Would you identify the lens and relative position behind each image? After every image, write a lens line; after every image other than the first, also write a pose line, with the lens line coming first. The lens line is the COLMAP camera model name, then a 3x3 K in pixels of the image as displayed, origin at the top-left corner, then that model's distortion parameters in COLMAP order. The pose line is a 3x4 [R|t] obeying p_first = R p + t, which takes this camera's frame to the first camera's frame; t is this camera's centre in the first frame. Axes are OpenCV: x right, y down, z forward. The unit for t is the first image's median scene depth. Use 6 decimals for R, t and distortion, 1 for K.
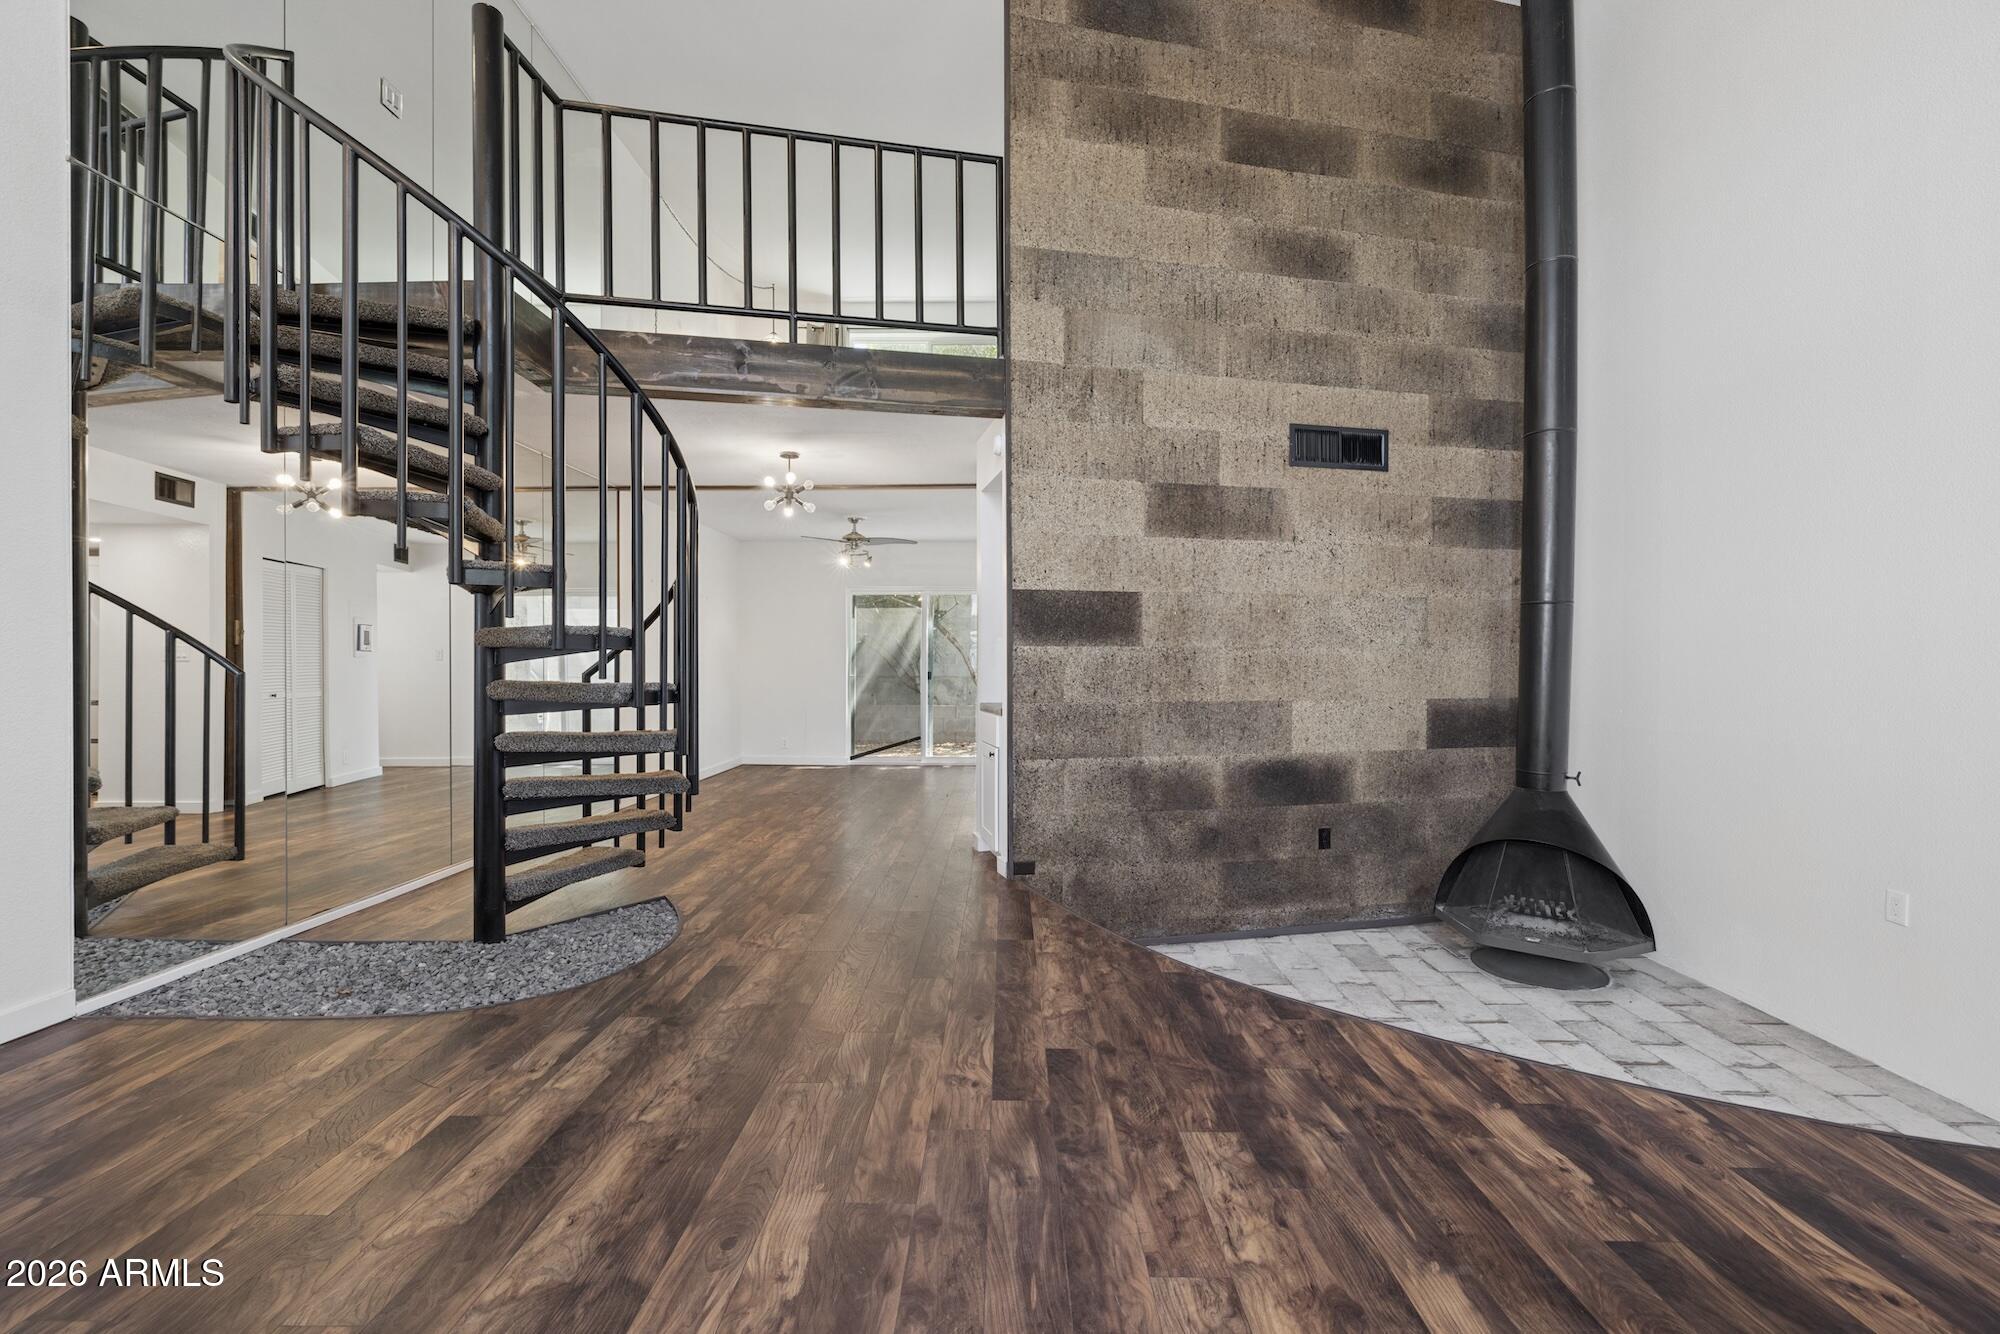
lens RADIAL K [[845.2, 0, 992.3], [0, 845.2, 667.9], [0, 0, 1]] dist [0.000546, 0.000139]
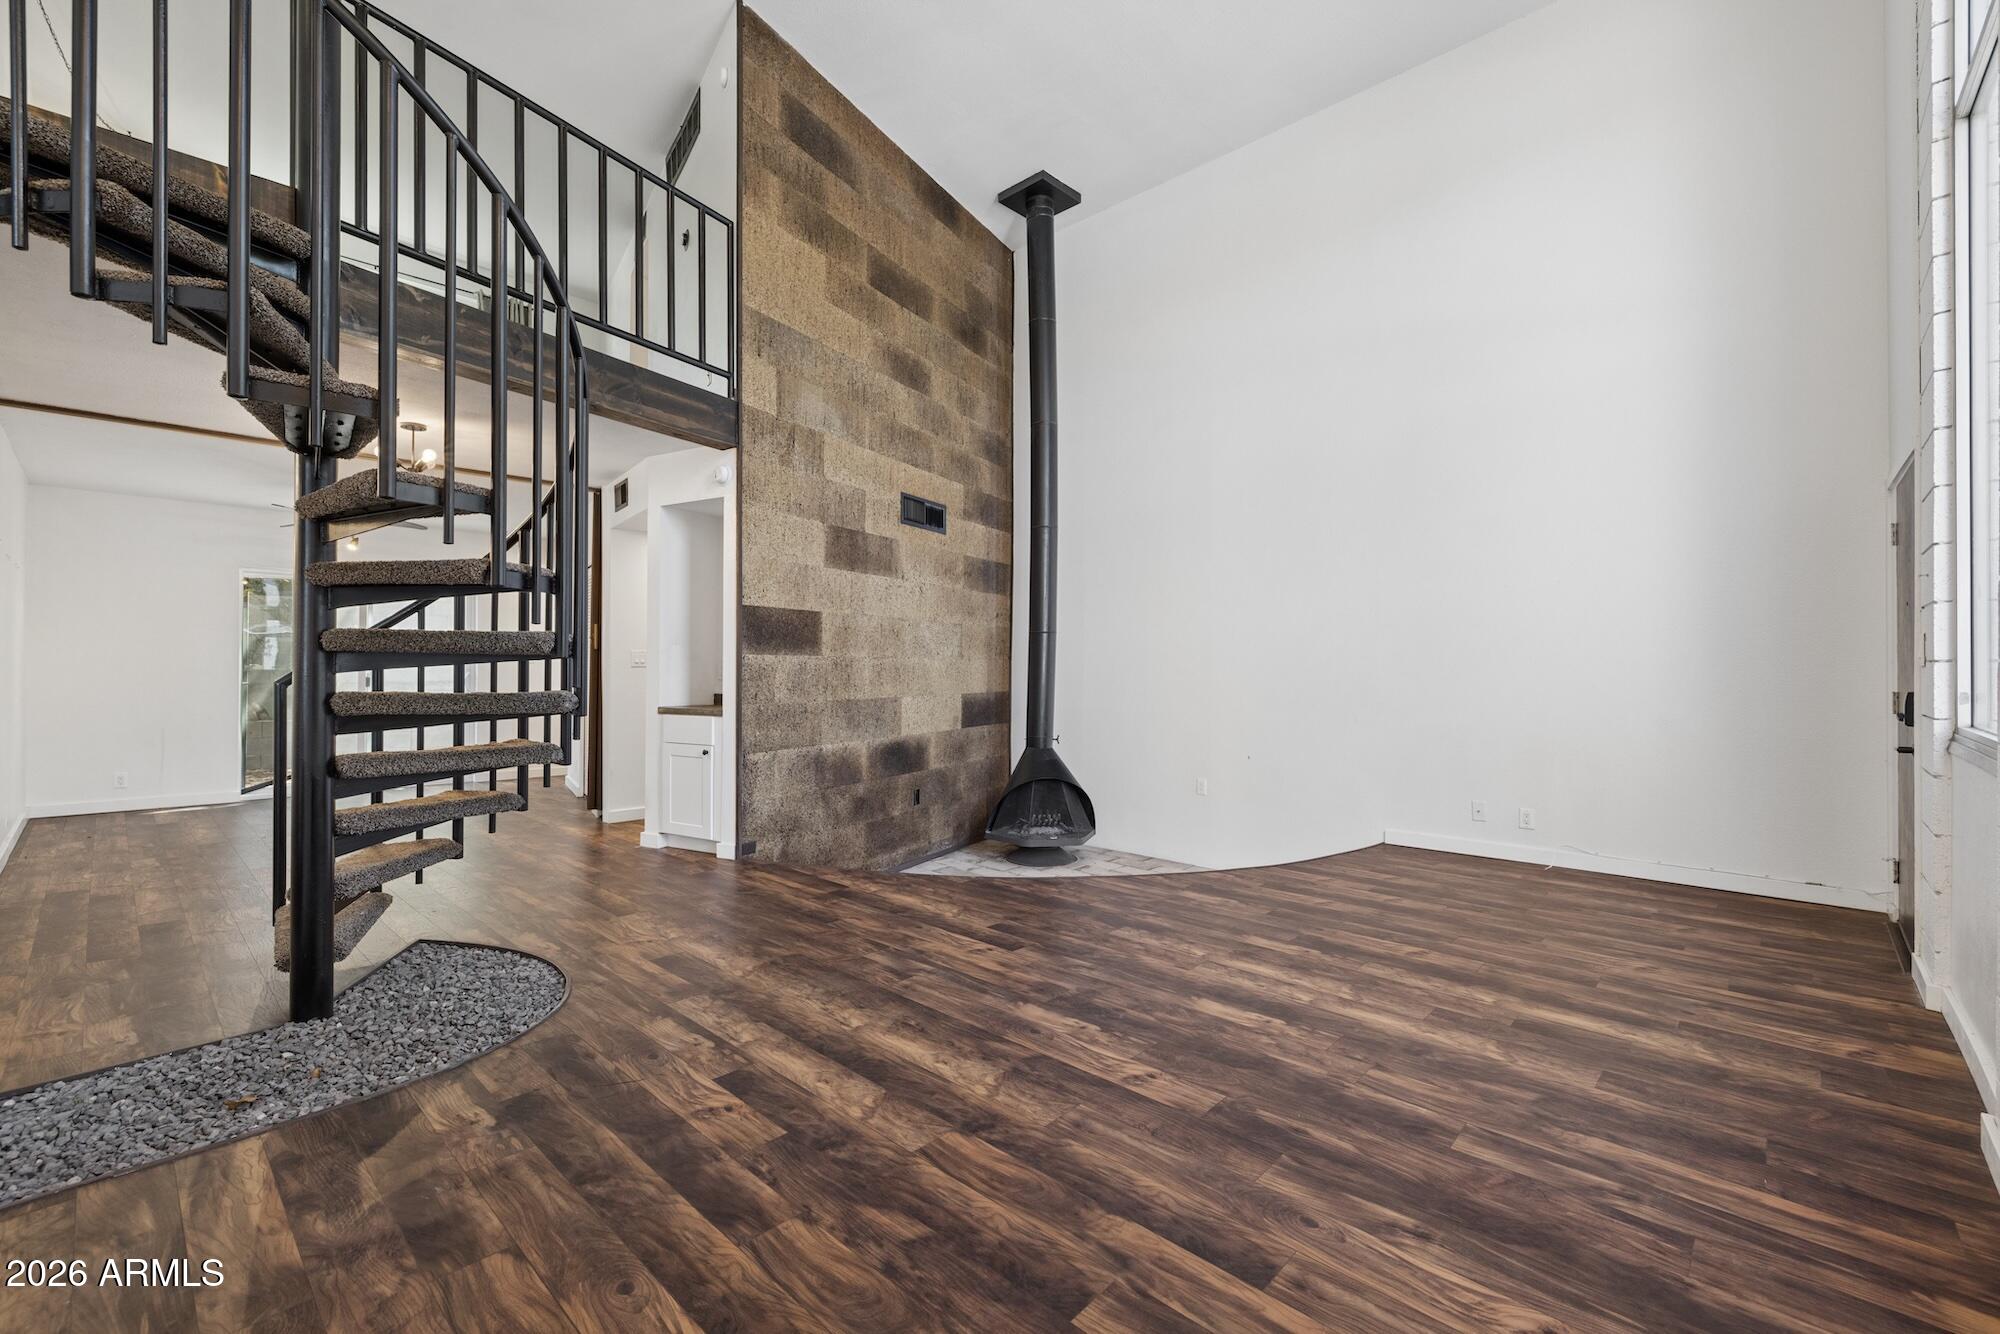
lens RADIAL K [[841.1, 0, 992.1], [0, 841.1, 664.5], [0, 0, 1]] dist [-0.000690, -0.000258]
pose [[0.671695, 0.004460, 0.740814, -0.563800], [0.000612, 0.999978, -0.006575, -0.004422], [-0.740827, 0.004869, 0.671678, -0.009467]]
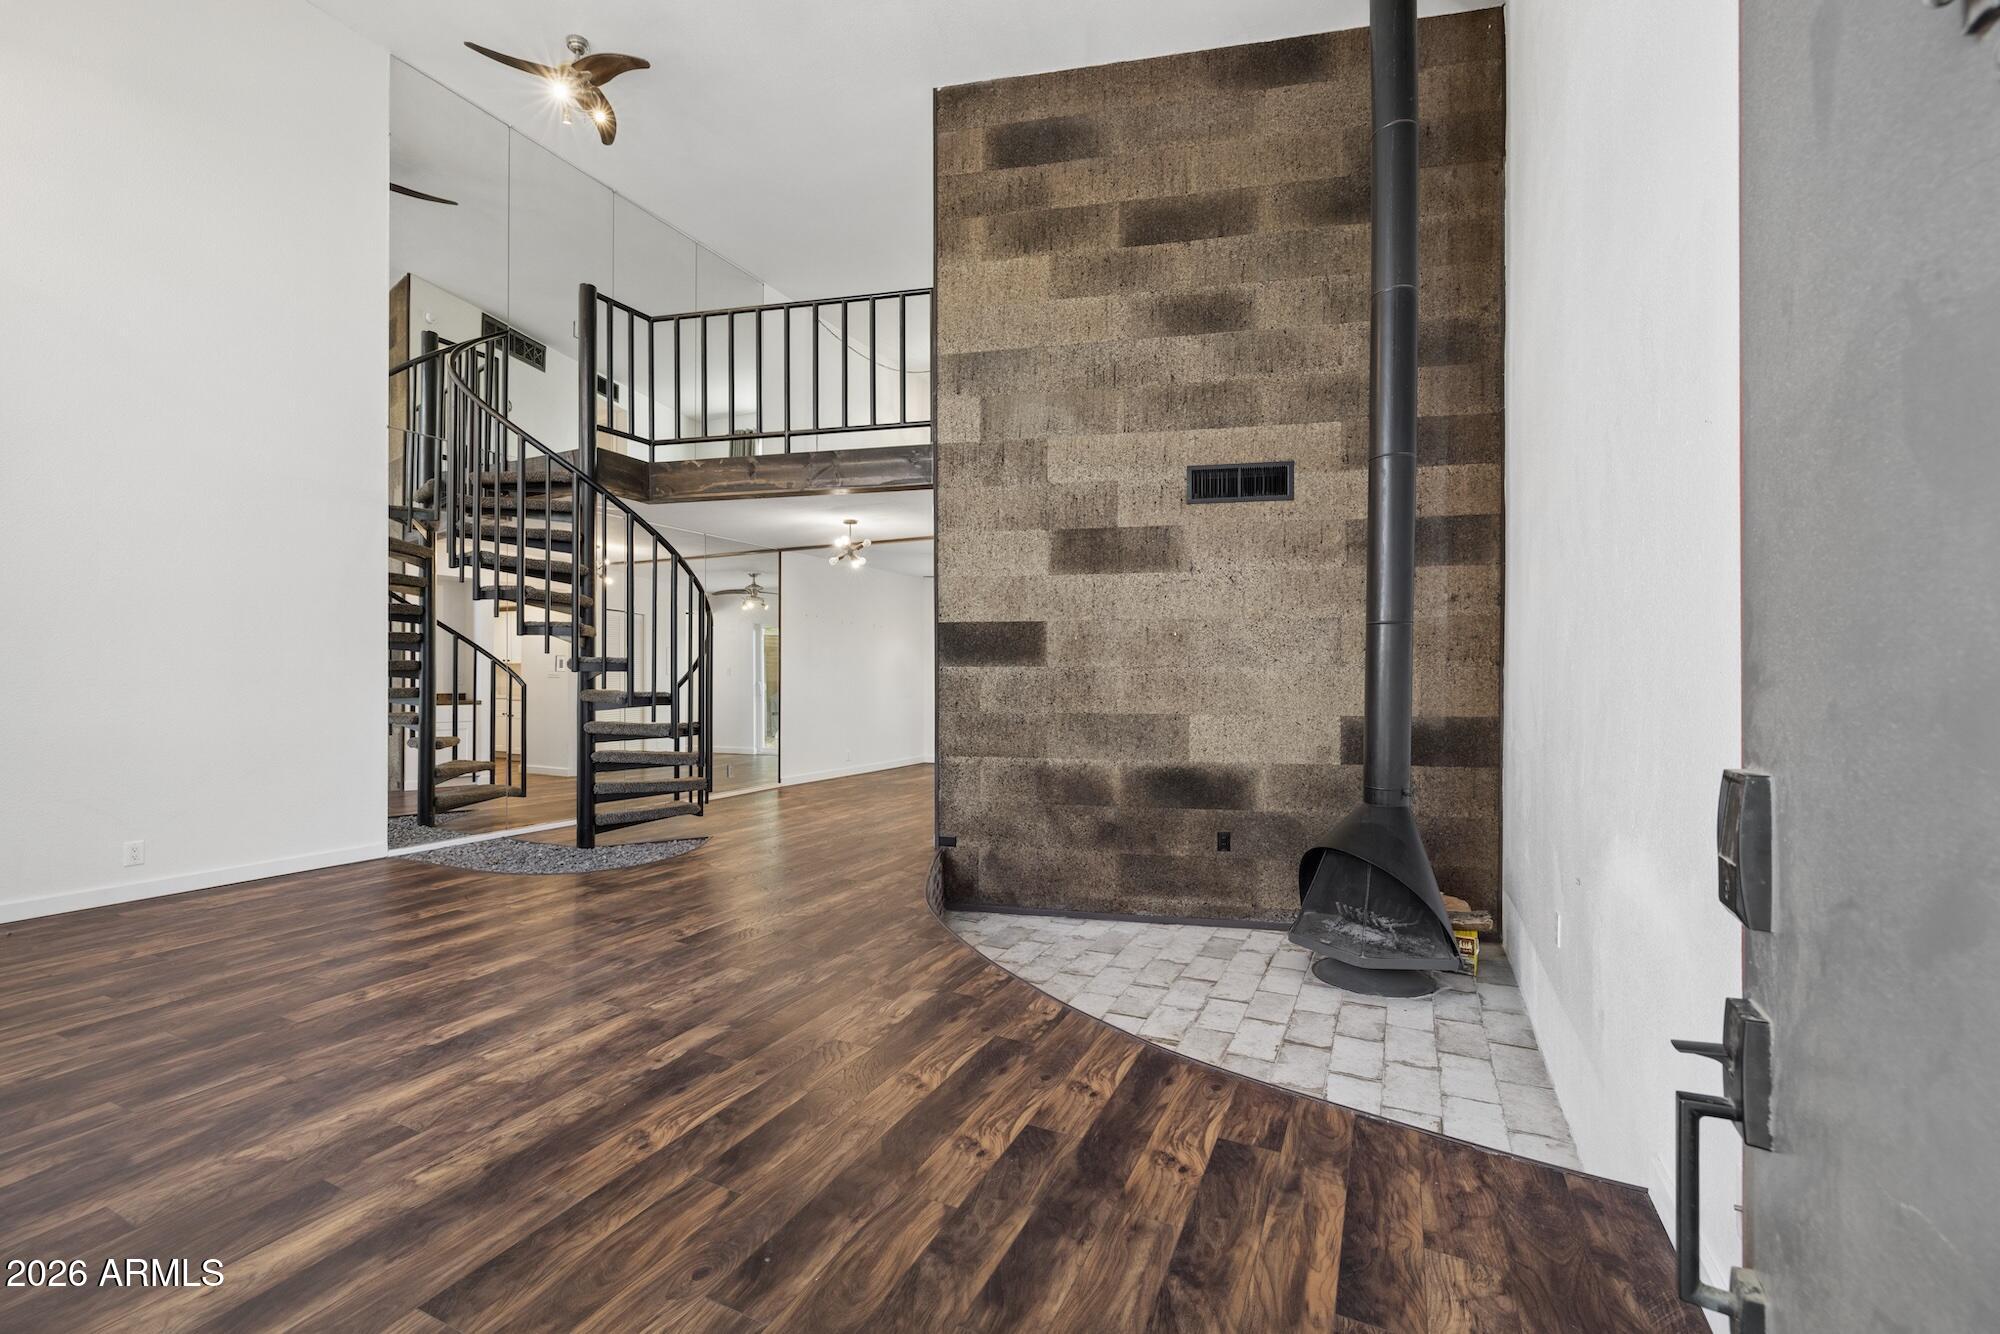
lens RADIAL K [[842.4, 0, 984.4], [0, 842.4, 677.7], [0, 0, 1]] dist [-0.001254, -0.000319]
pose [[0.907863, 0.001962, -0.419262, 0.596381], [-0.004489, 0.999977, -0.005042, -0.002976], [0.419242, 0.006460, 0.907851, -0.125121]]
